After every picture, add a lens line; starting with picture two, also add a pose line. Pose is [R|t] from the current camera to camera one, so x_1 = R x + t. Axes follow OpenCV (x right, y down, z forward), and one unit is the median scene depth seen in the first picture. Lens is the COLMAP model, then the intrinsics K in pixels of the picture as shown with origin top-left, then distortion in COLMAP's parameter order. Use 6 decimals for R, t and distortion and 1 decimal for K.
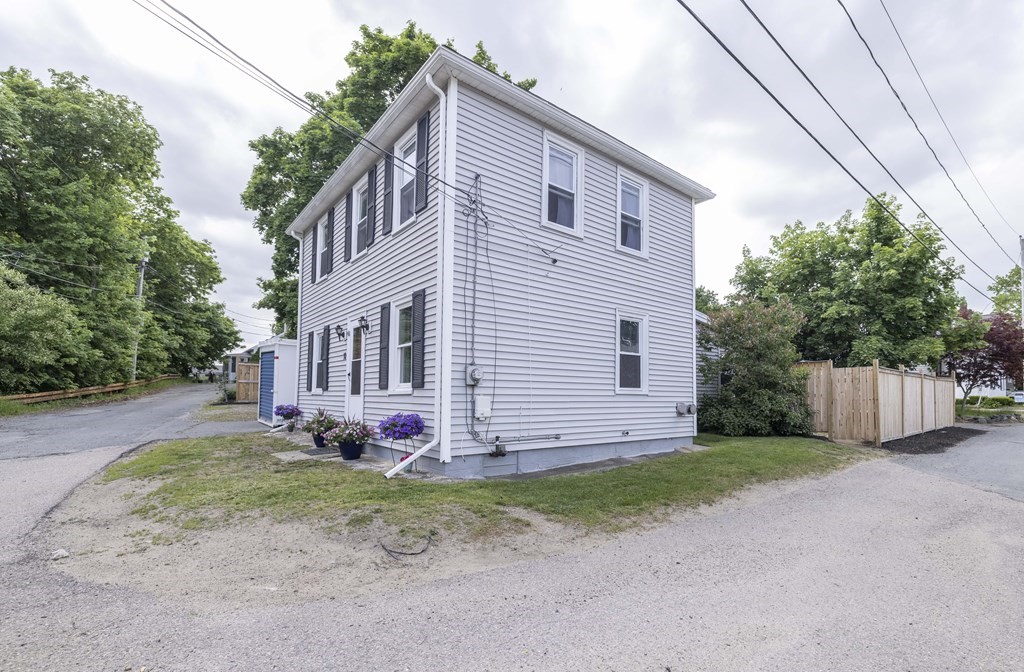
lens RADIAL K [[478.3, 0, 512.0], [0, 478.3, 336.0], [0, 0, 1]] dist [0.000013, -0.000095]
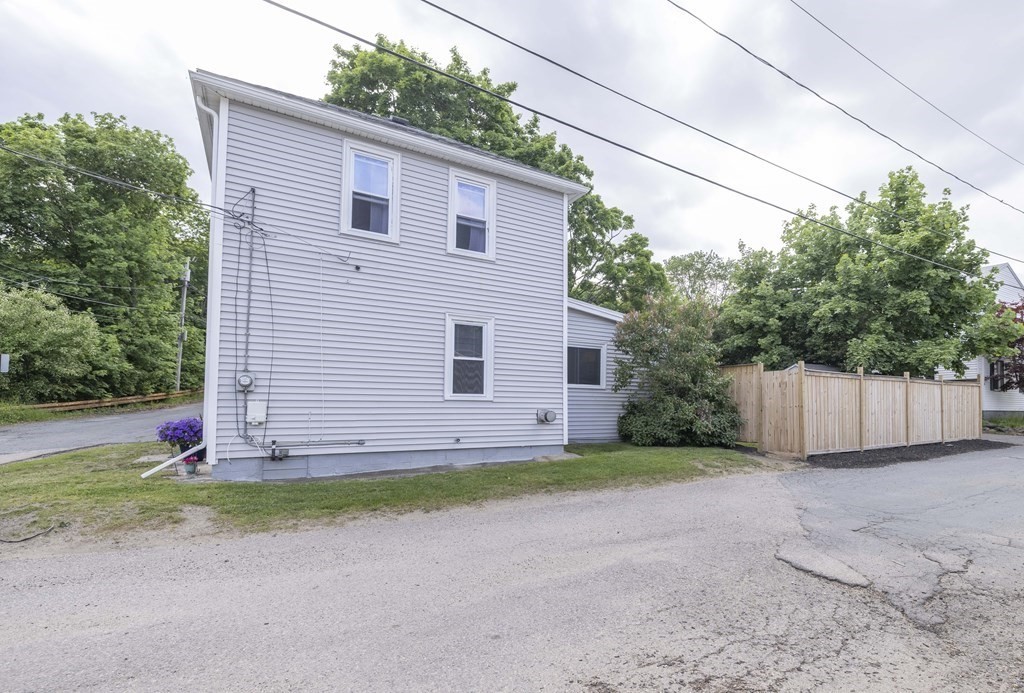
lens RADIAL K [[491.3, 0, 512.0], [0, 491.3, 346.5], [0, 0, 1]] dist [-0.000066, -0.000139]
pose [[0.988712, -0.018429, -0.148694, 0.454203], [0.019233, 0.999807, 0.003970, 0.008866], [0.148592, -0.006785, 0.988875, 0.021237]]
